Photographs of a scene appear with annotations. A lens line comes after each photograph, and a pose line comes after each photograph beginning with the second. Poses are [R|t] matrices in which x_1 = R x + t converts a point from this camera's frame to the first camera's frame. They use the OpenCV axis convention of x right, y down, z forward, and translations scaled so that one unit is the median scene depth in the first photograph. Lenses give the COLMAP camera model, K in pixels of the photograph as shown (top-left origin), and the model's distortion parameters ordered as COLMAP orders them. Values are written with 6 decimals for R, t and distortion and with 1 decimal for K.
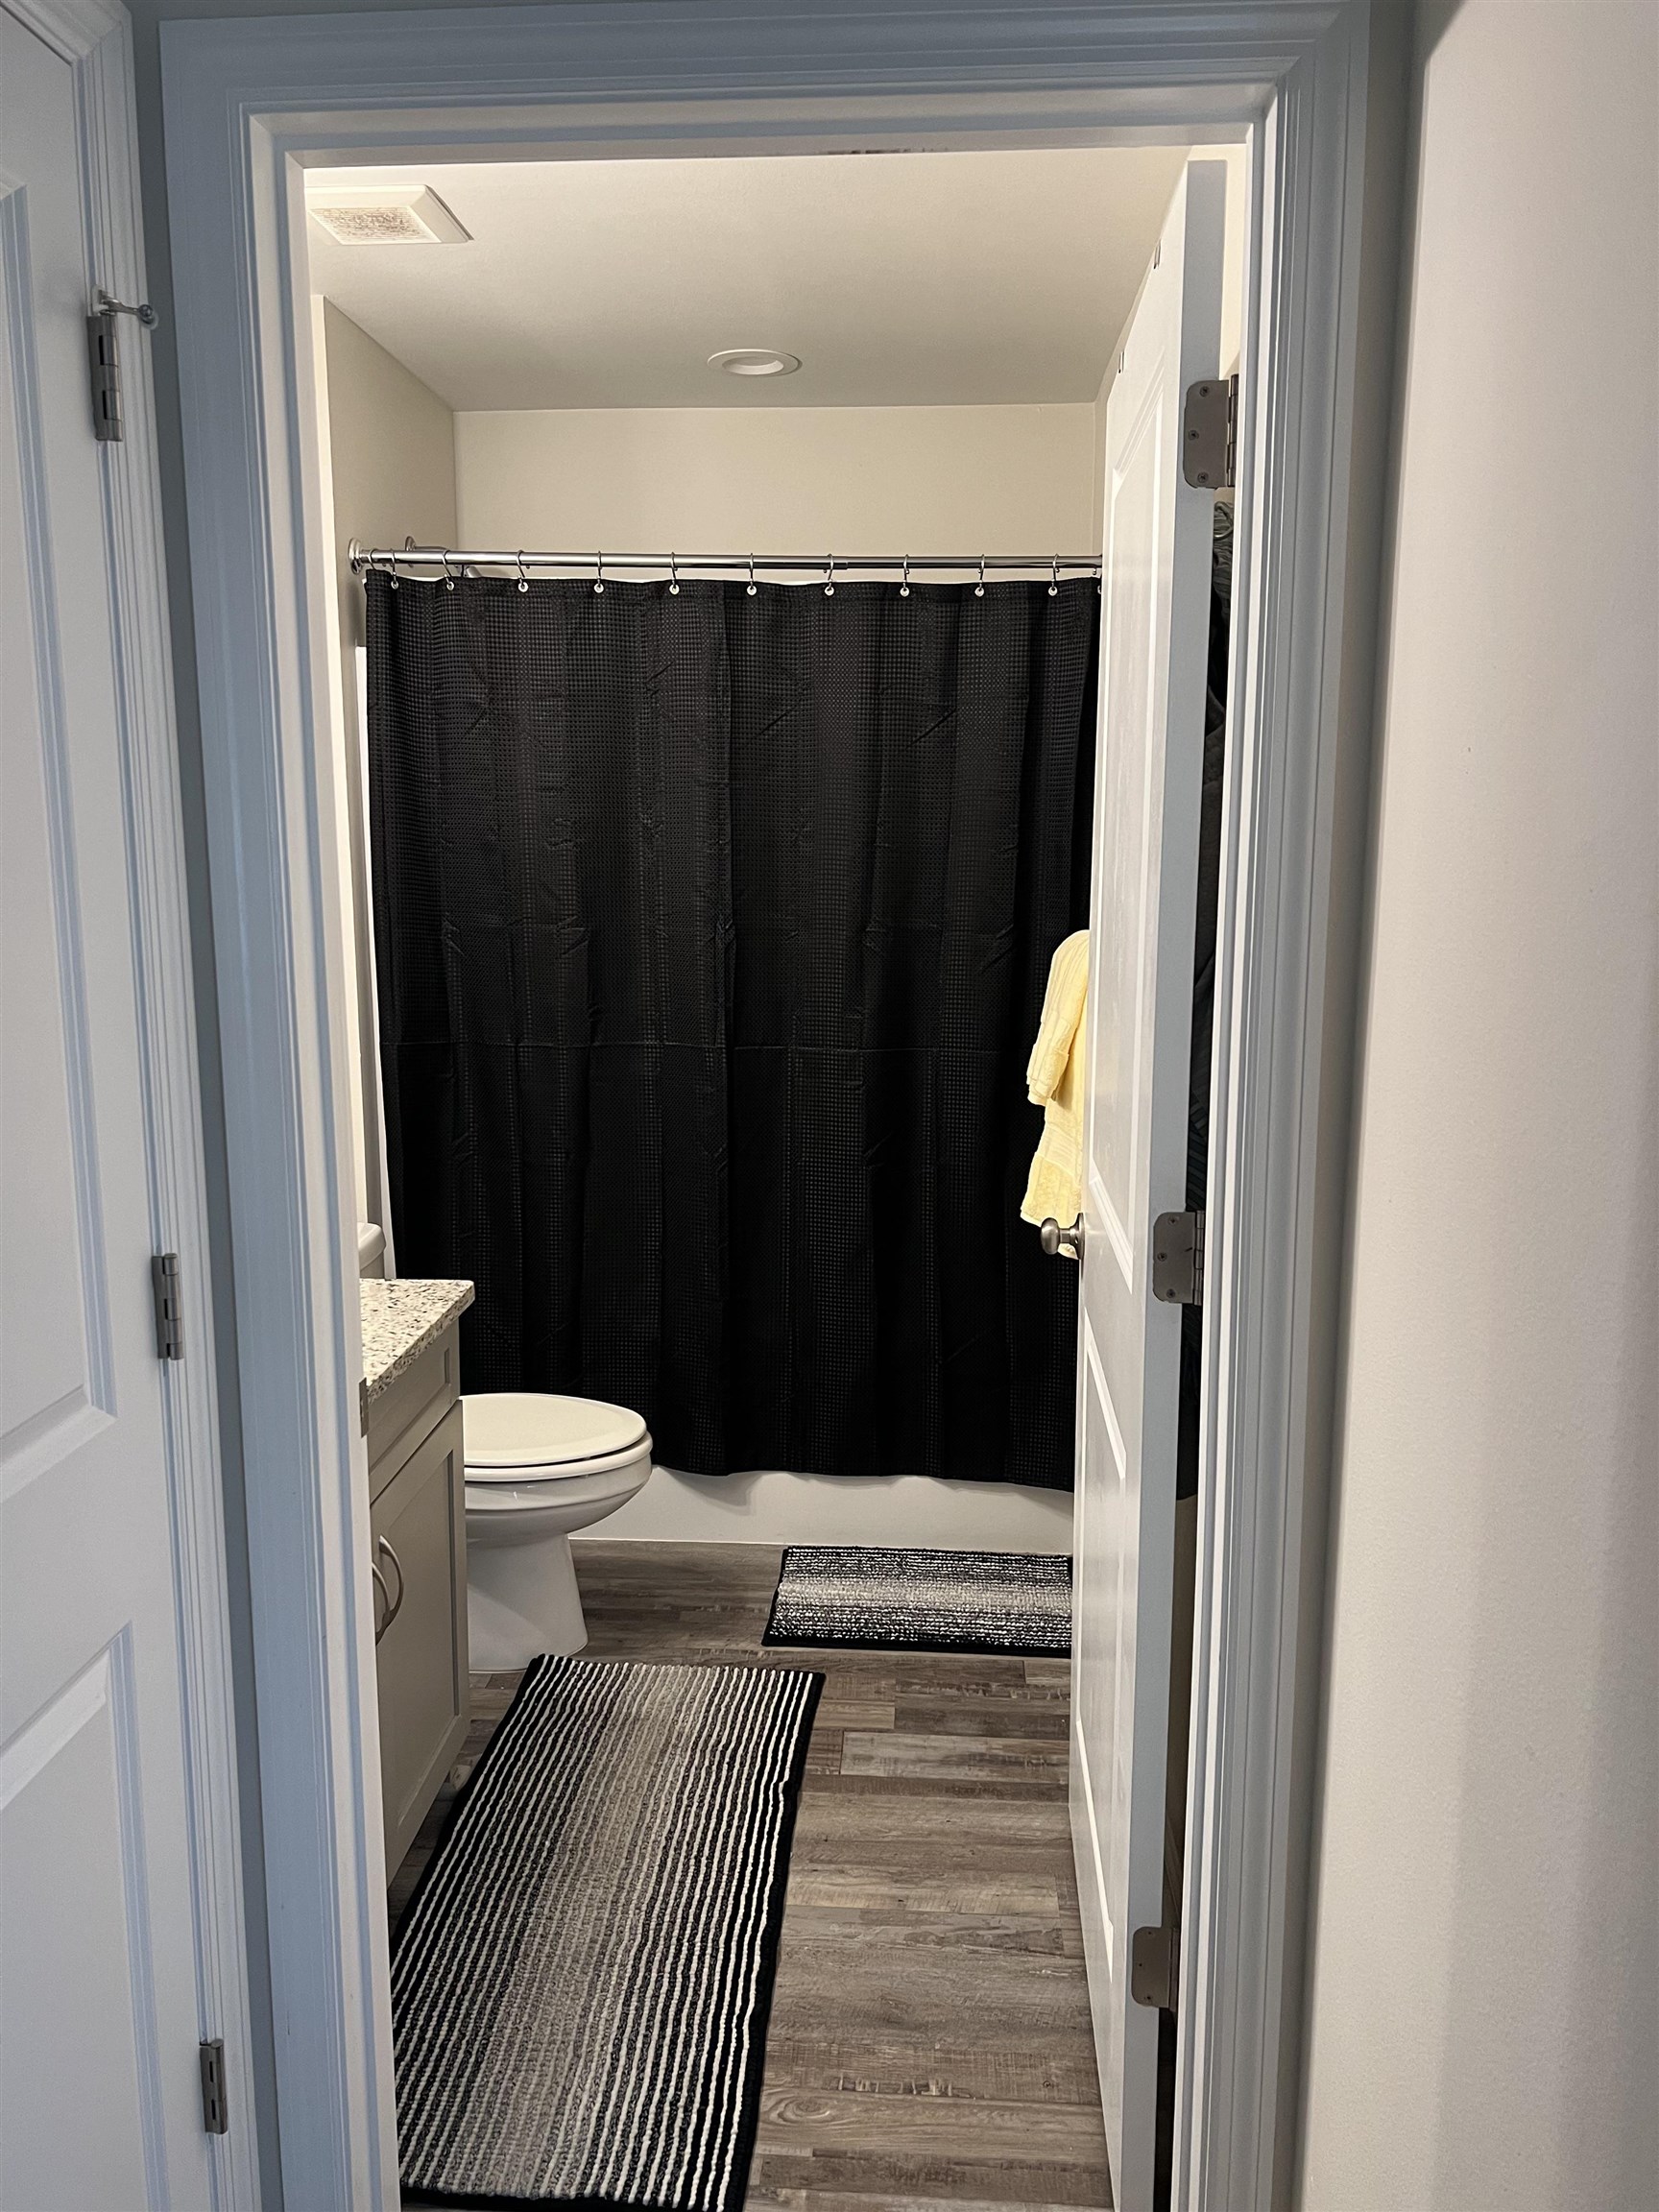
lens RADIAL K [[1697.3, 0, 829.5], [0, 1697.3, 1106.0], [0, 0, 1]] dist [-0.007276, -0.011580]
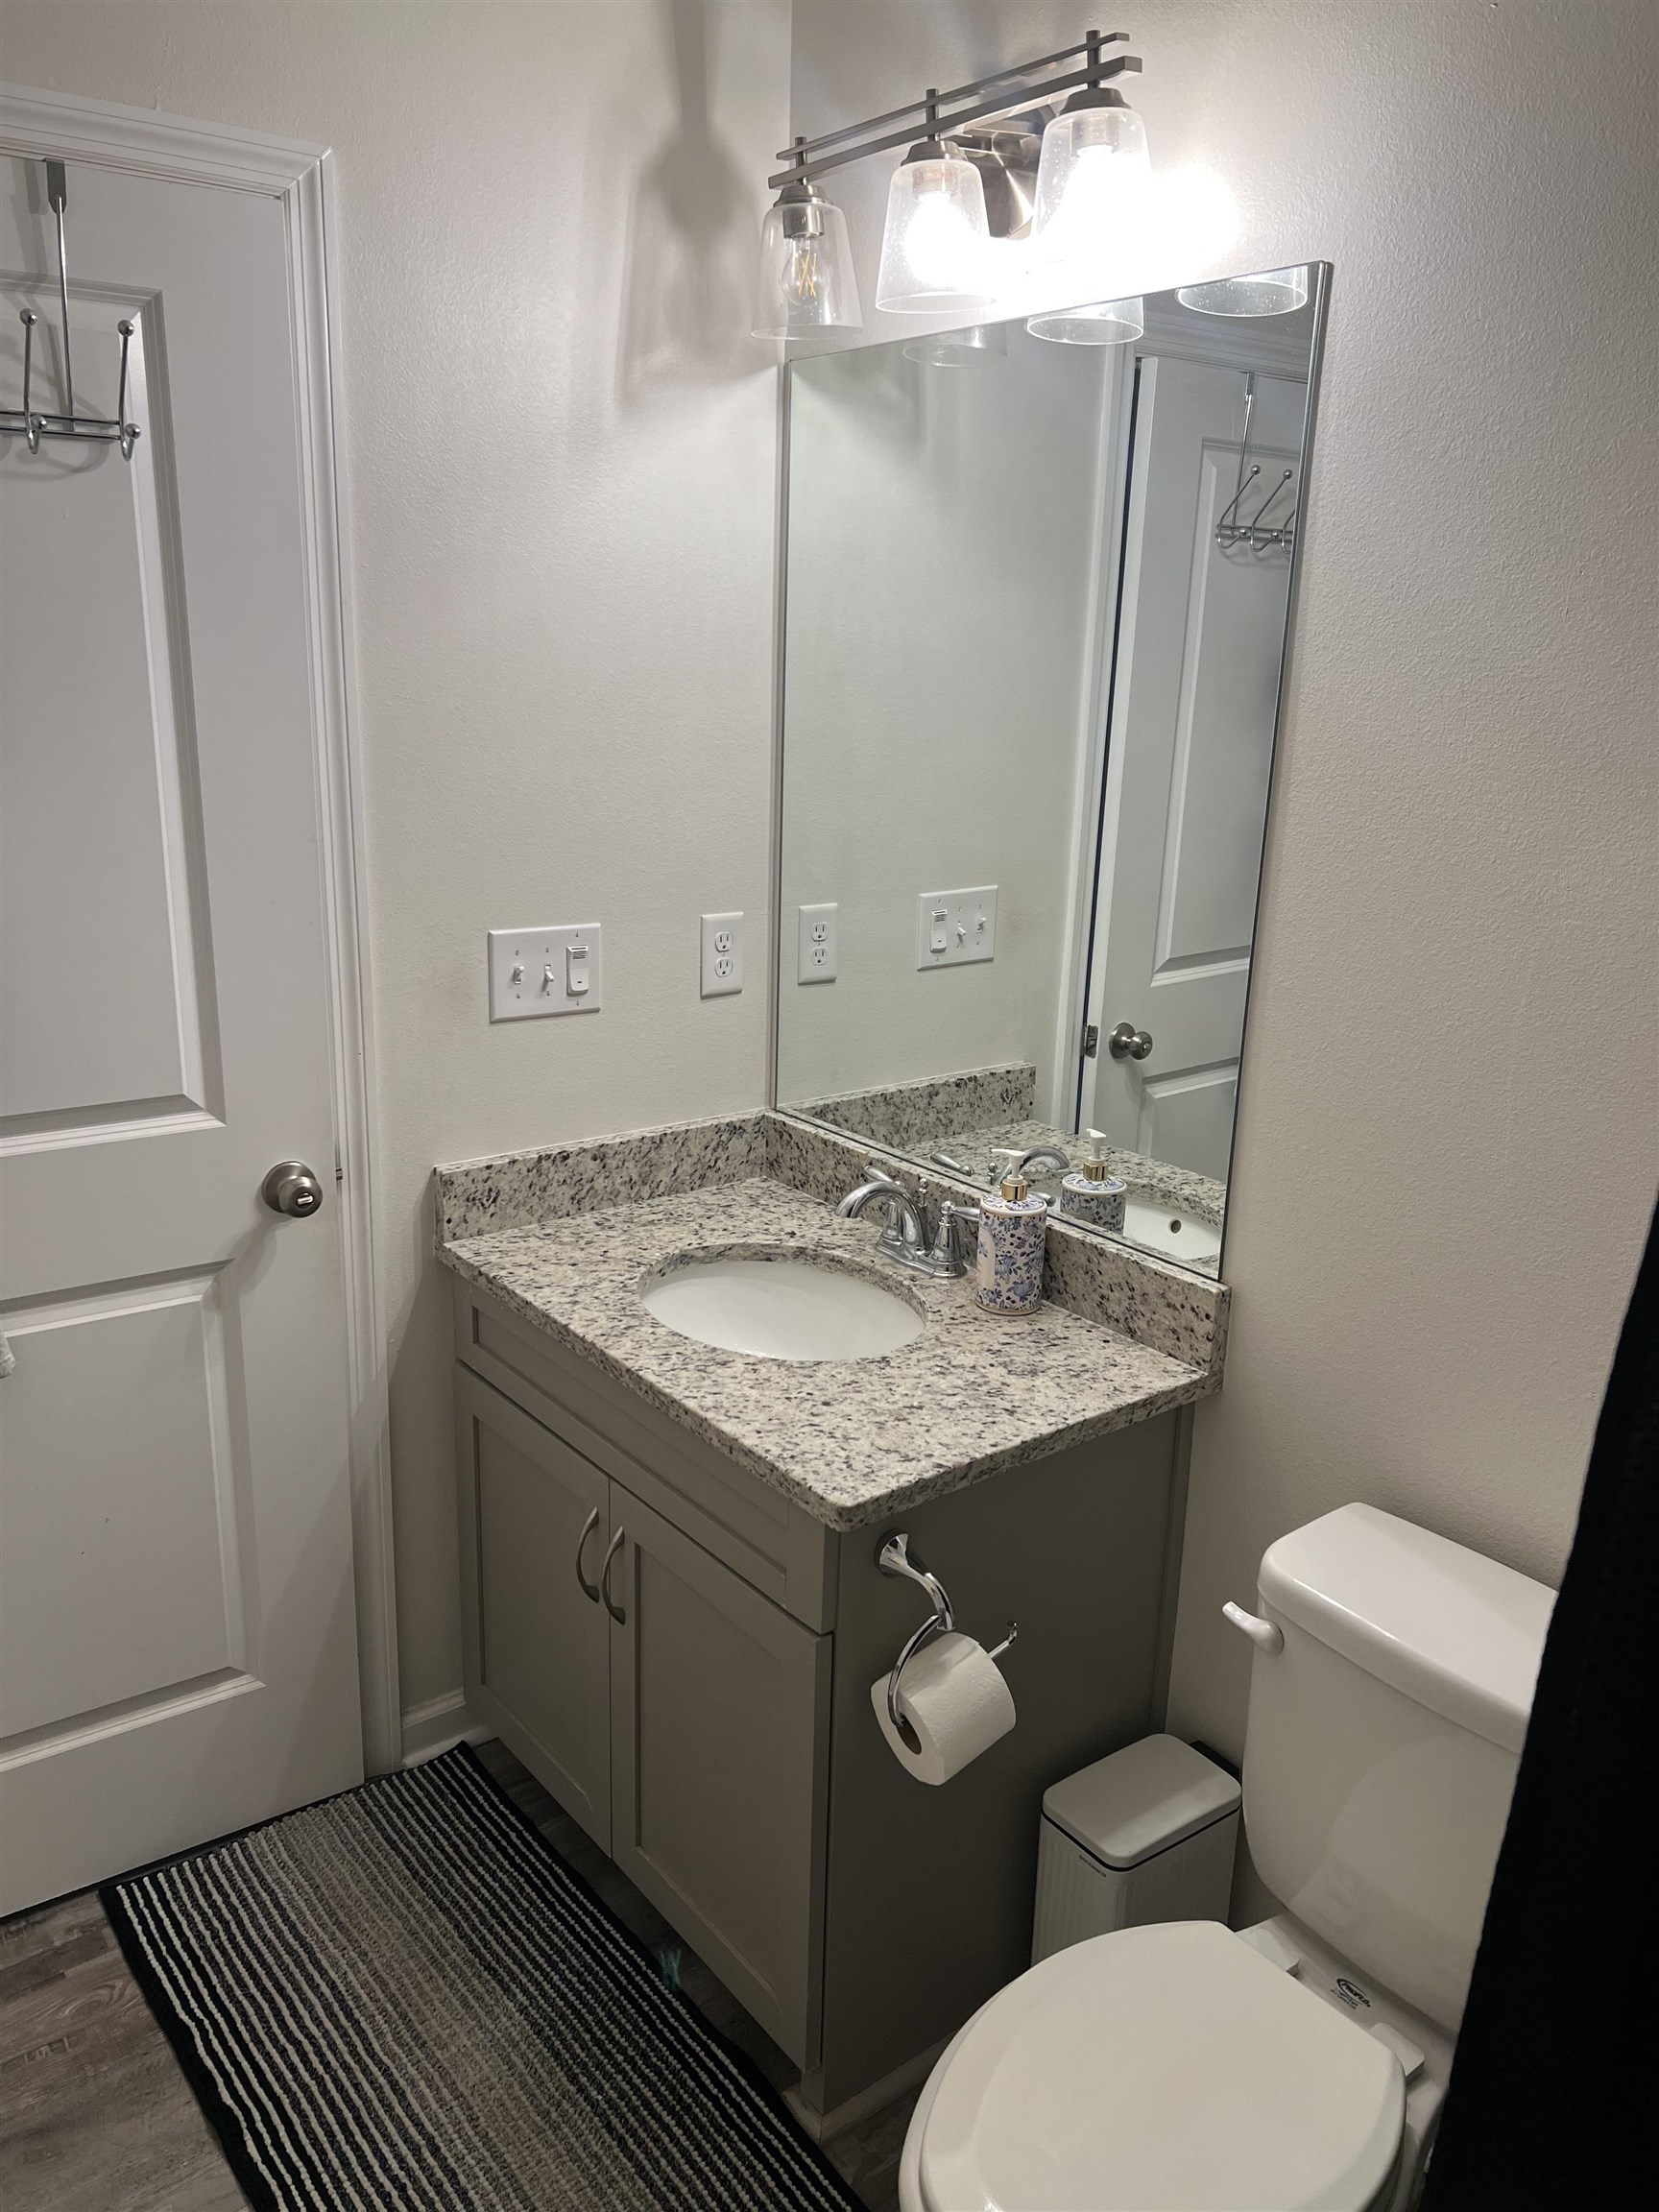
lens RADIAL K [[1697.3, 0, 829.5], [0, 1697.3, 1106.0], [0, 0, 1]] dist [-0.007276, -0.011580]
pose [[-0.756279, 0.146865, -0.637552, 0.199856], [-0.144021, 0.913204, 0.381205, -0.318418], [0.638200, 0.380118, -0.669486, 1.624393]]
